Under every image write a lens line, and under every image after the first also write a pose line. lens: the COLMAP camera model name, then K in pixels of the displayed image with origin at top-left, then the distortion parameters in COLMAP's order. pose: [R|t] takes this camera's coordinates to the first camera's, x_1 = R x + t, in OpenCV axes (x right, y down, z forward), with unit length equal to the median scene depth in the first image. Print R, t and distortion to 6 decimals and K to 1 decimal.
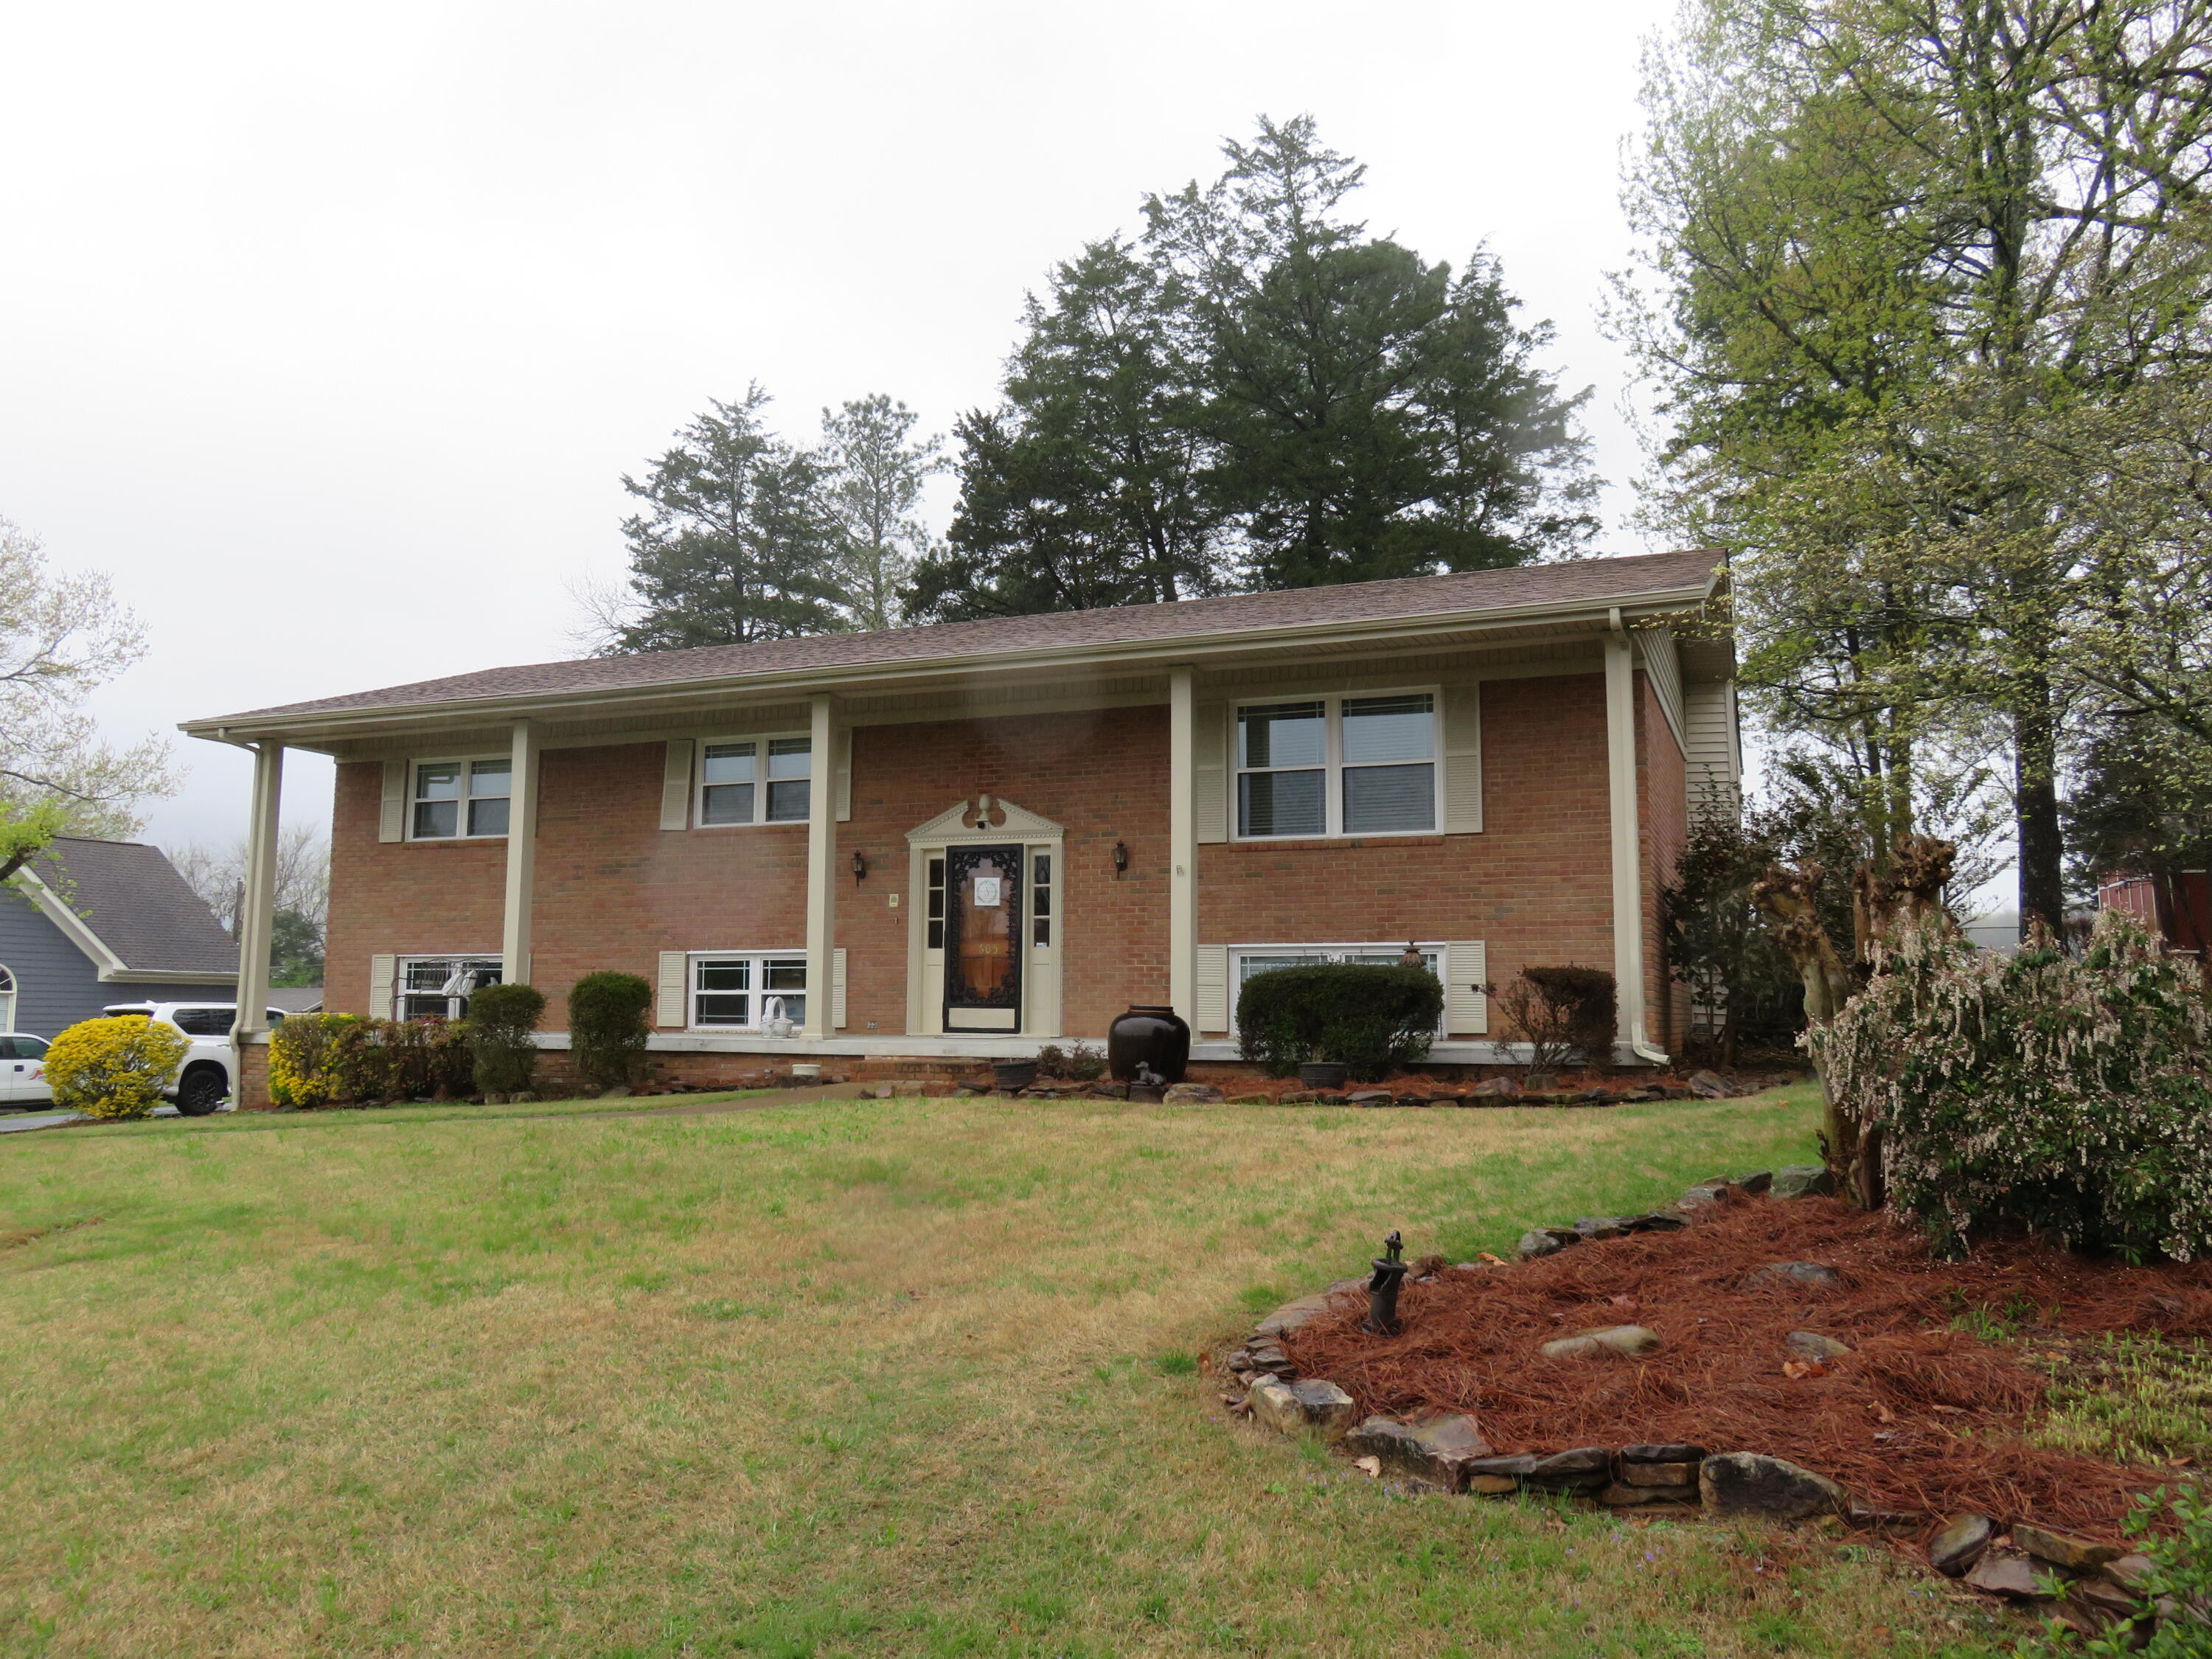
lens RADIAL K [[1620.1, 0, 1106.0], [0, 1620.1, 829.5], [0, 0, 1]] dist [-0.006840, -0.000101]
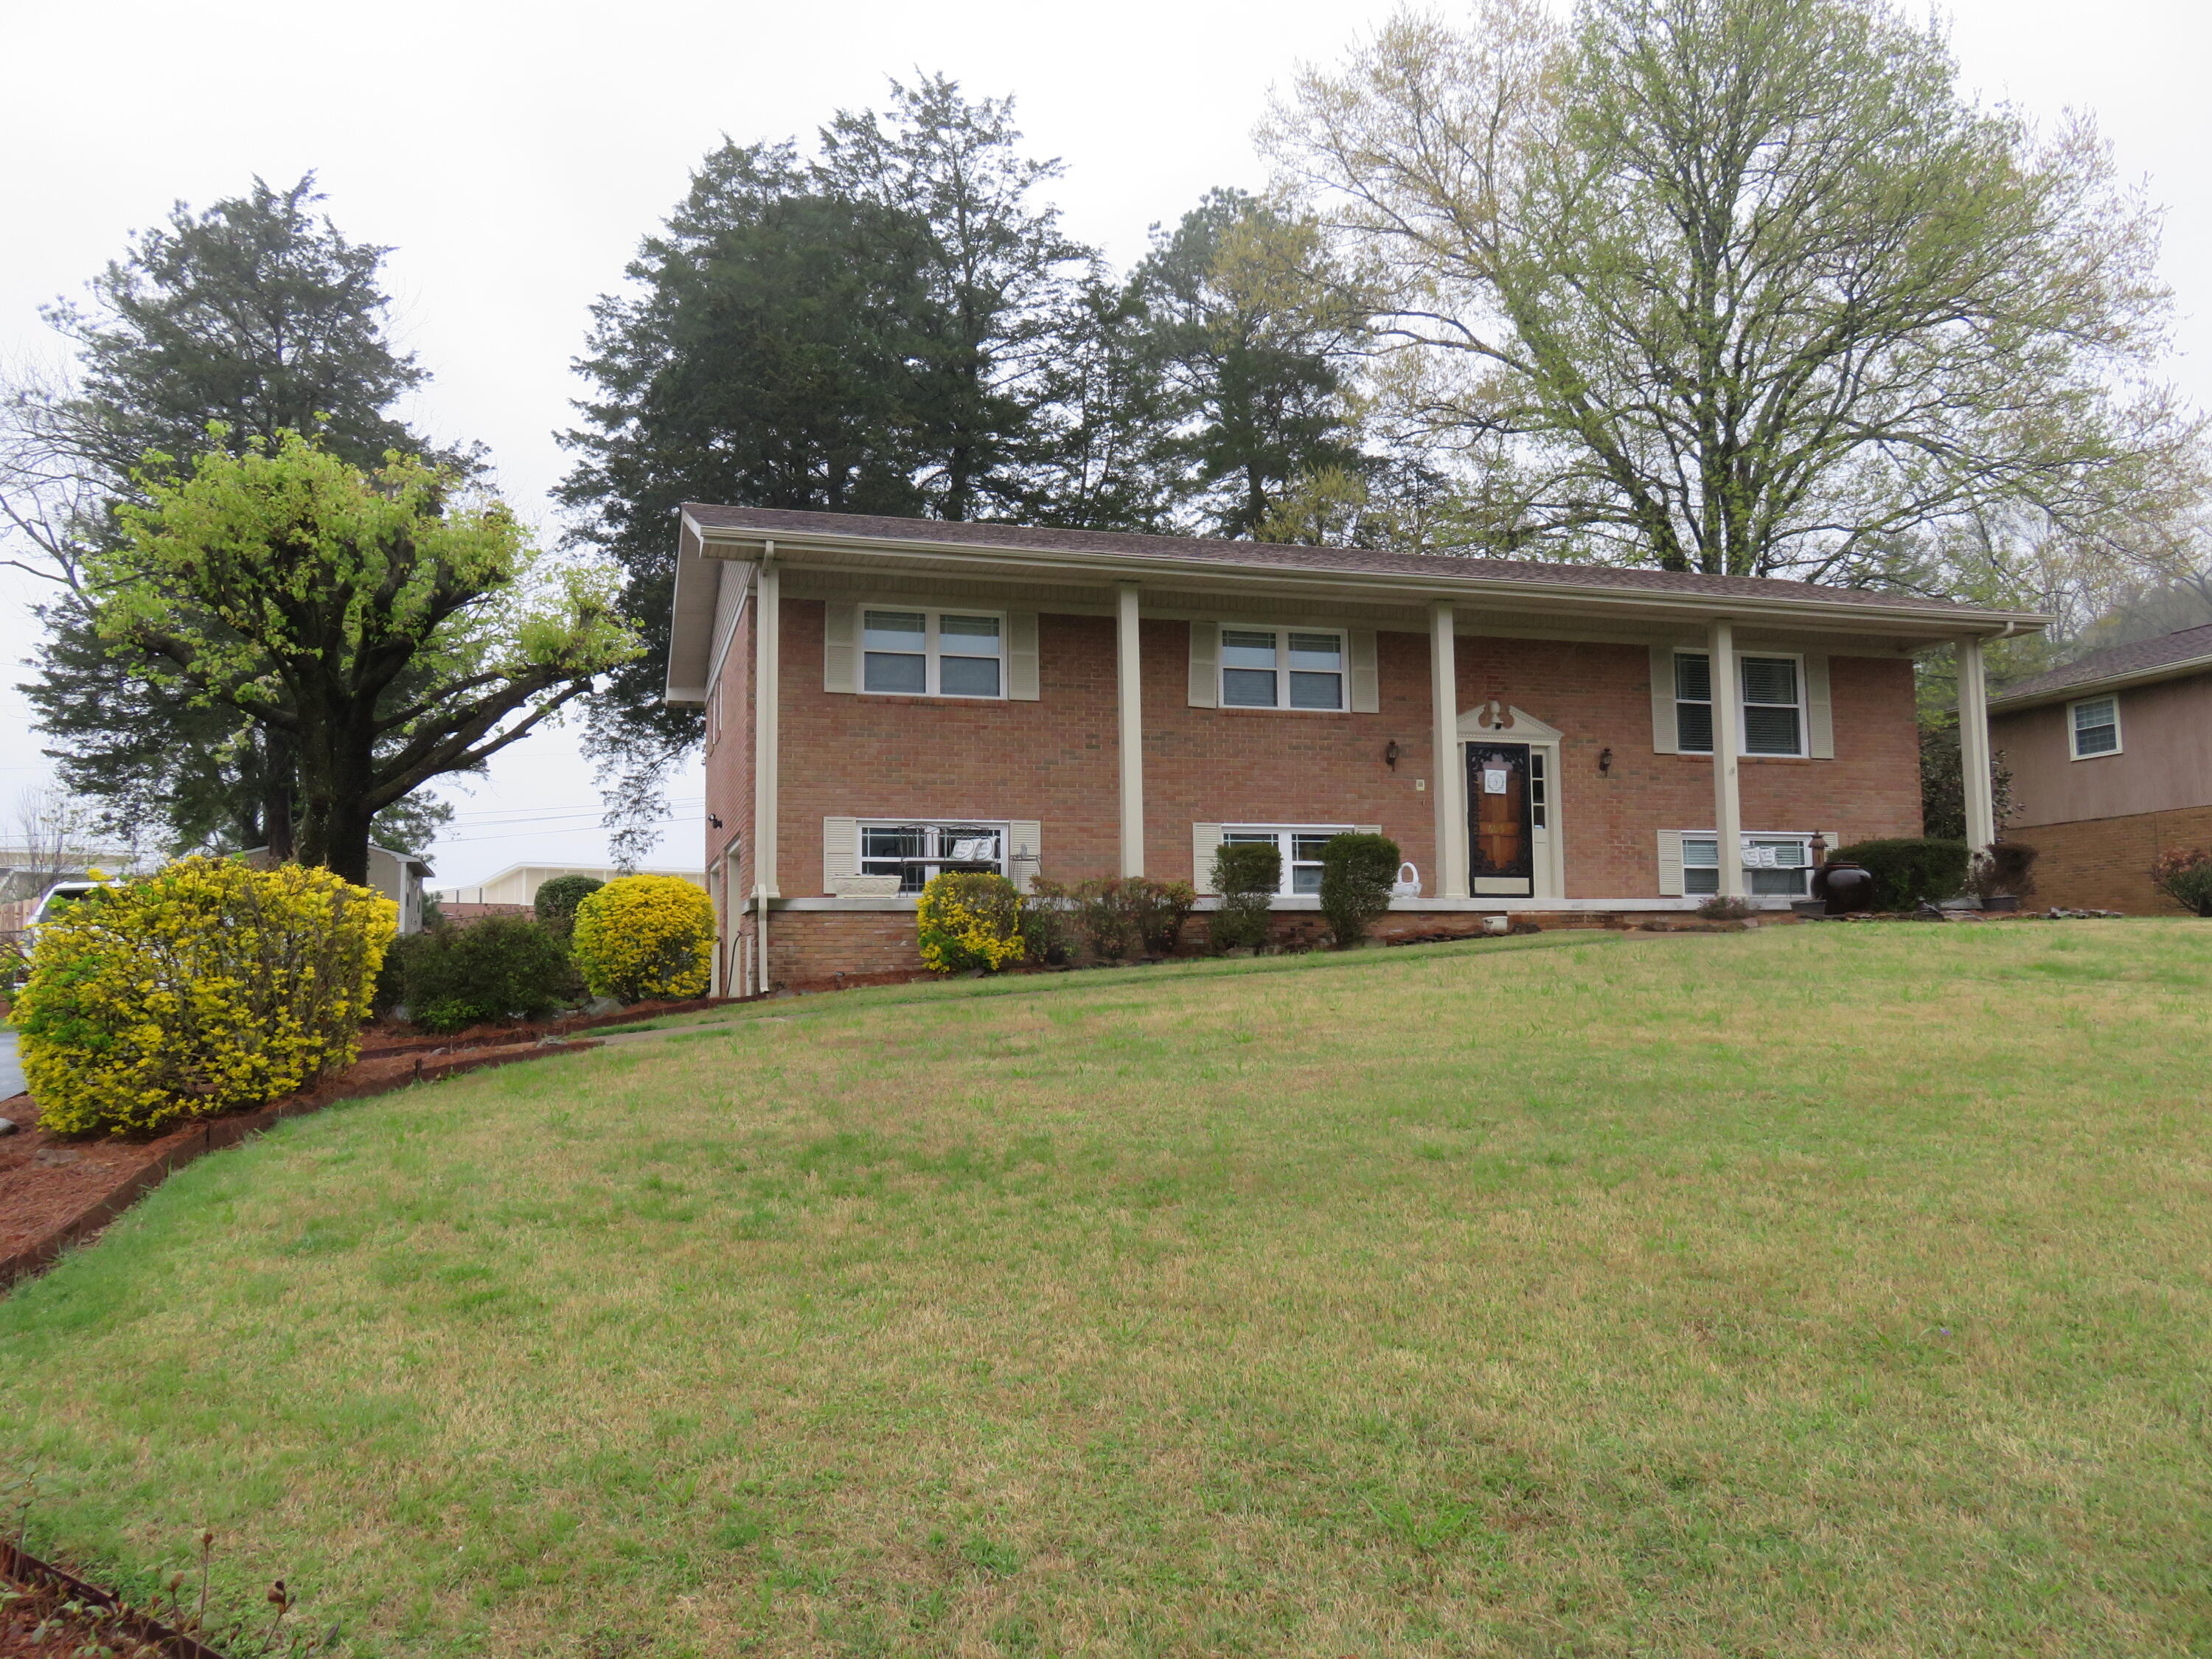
lens RADIAL K [[1596.0, 0, 1106.0], [0, 1596.0, 829.5], [0, 0, 1]] dist [-0.004315, -0.002209]
pose [[0.772576, 0.039877, 0.633669, -1.050689], [-0.055508, 0.998447, 0.004843, 0.084387], [-0.632492, -0.038915, 0.773589, 0.262712]]
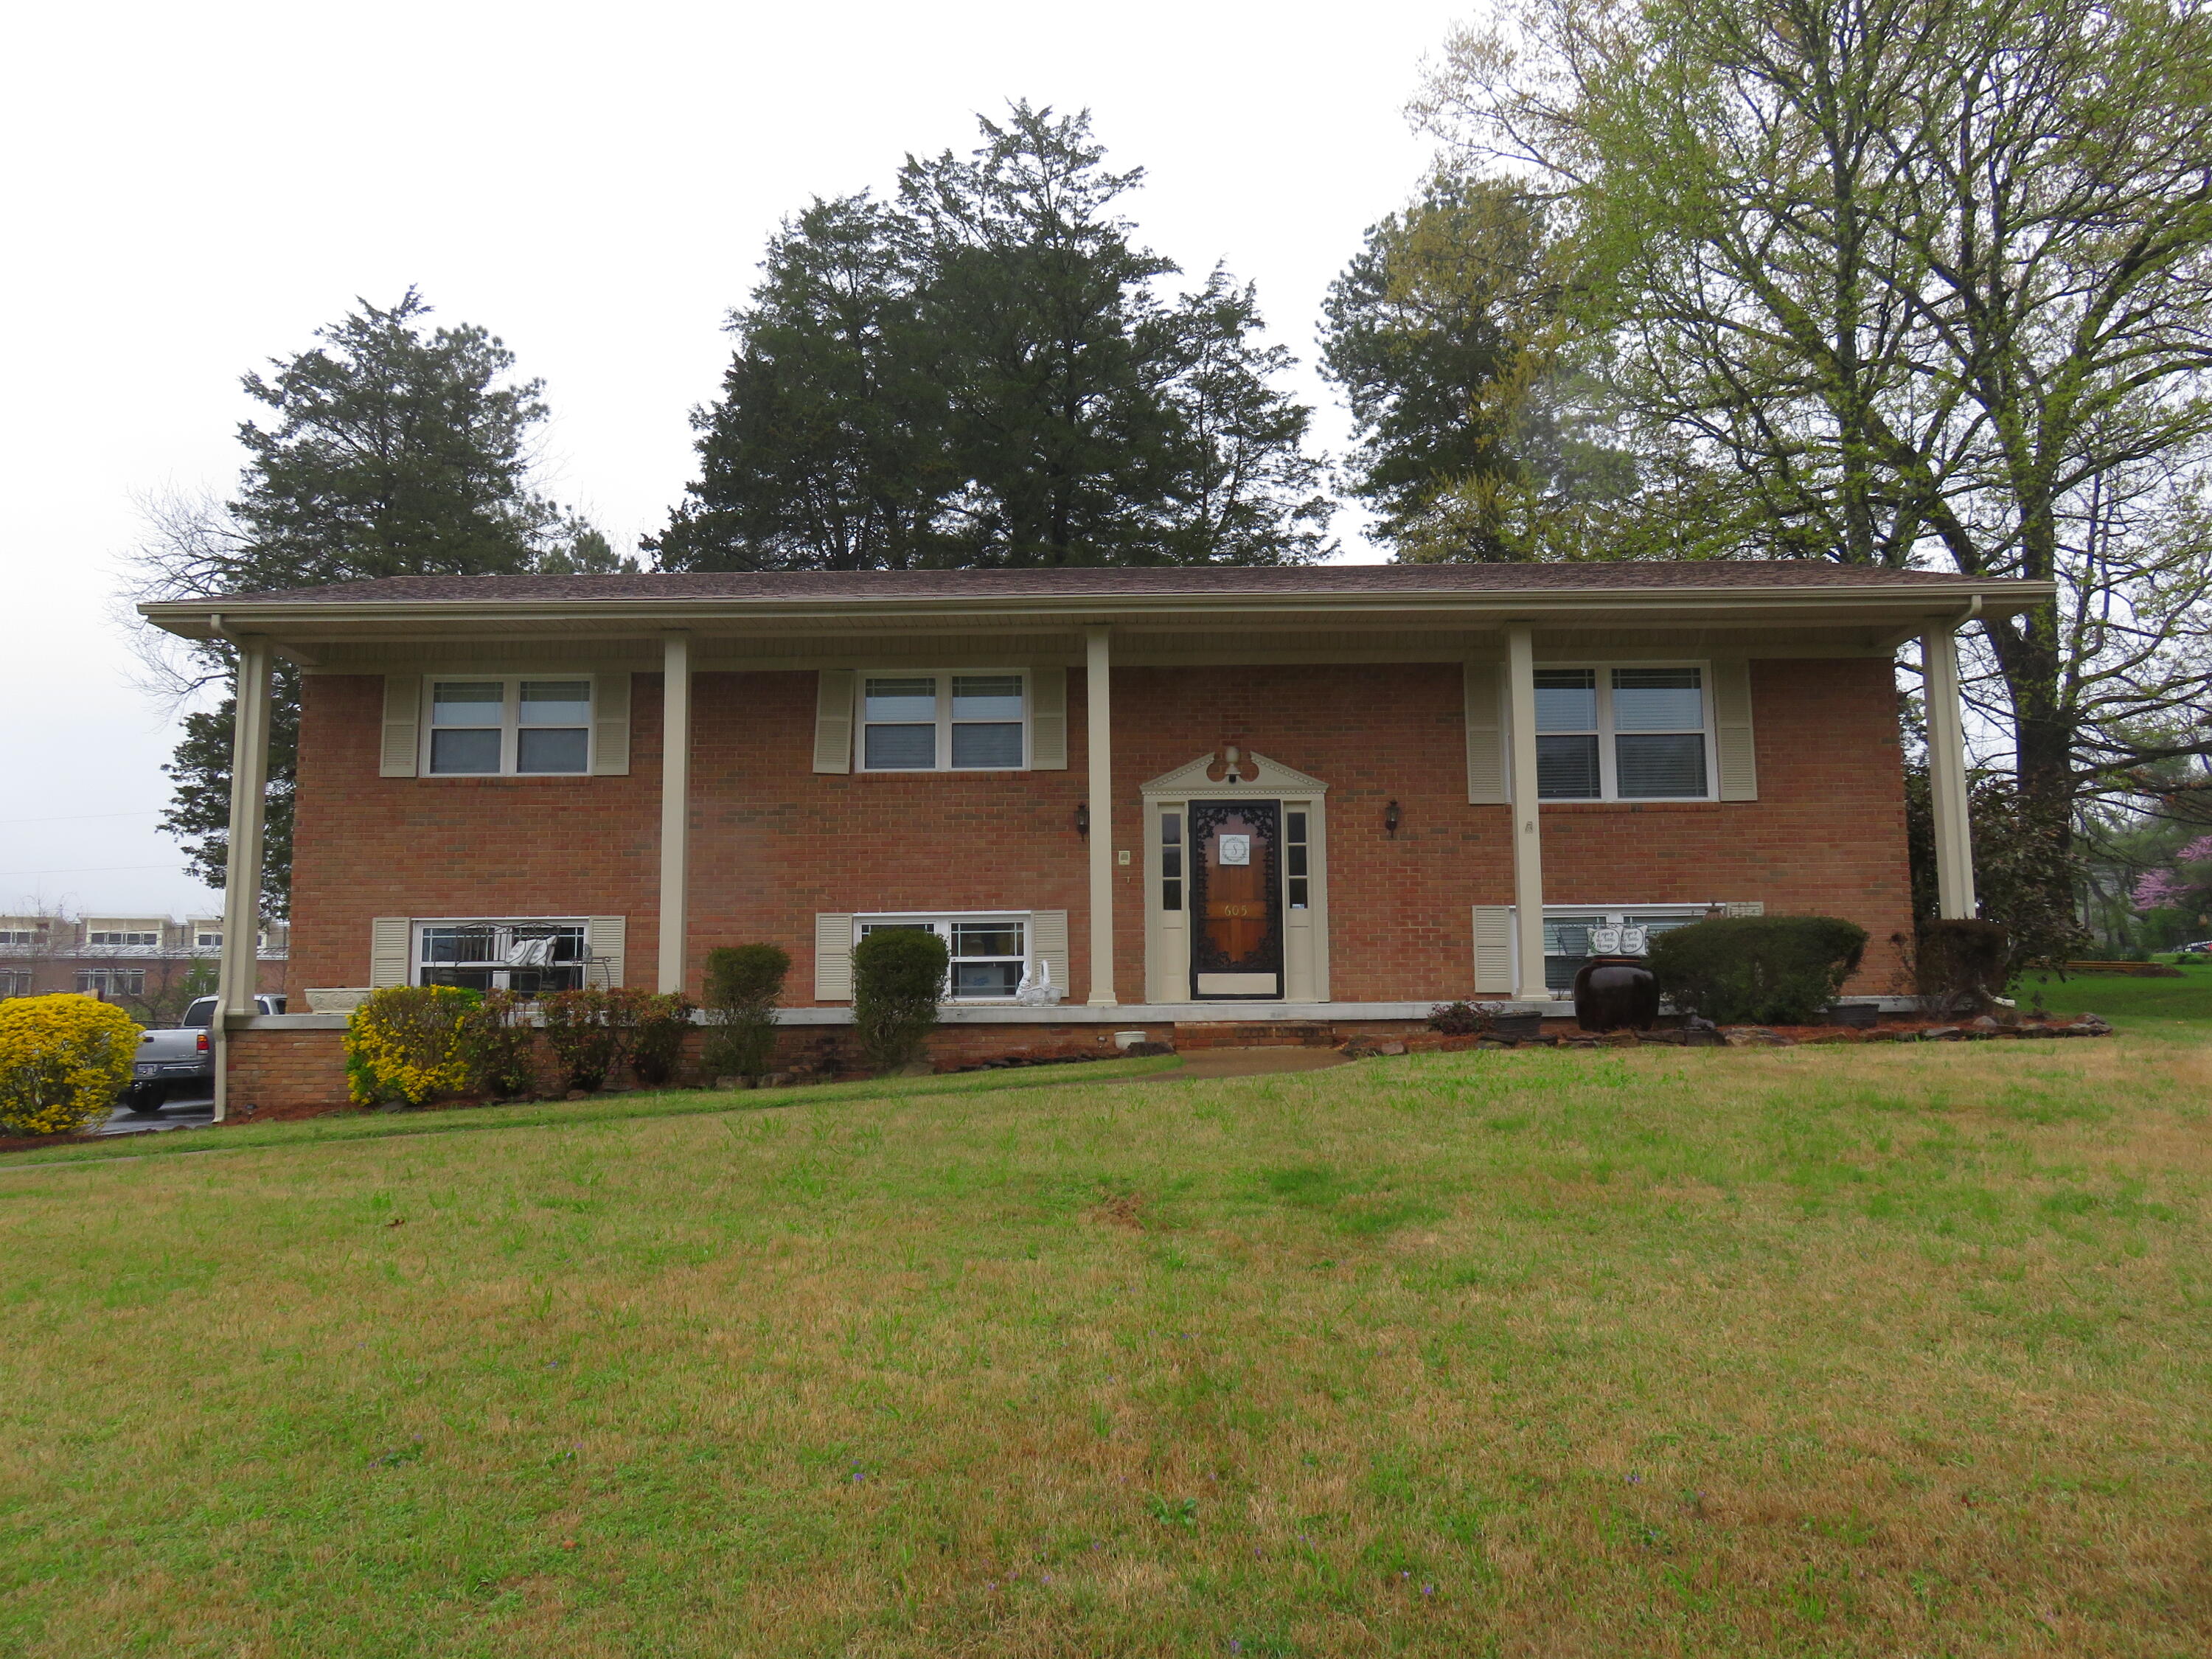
lens RADIAL K [[1620.1, 0, 1106.0], [0, 1620.1, 829.5], [0, 0, 1]] dist [-0.006840, -0.000101]
pose [[0.924742, 0.031278, 0.379307, -0.500120], [-0.027478, 0.999503, -0.015429, 0.043252], [-0.379601, 0.003845, 0.925142, 0.157832]]
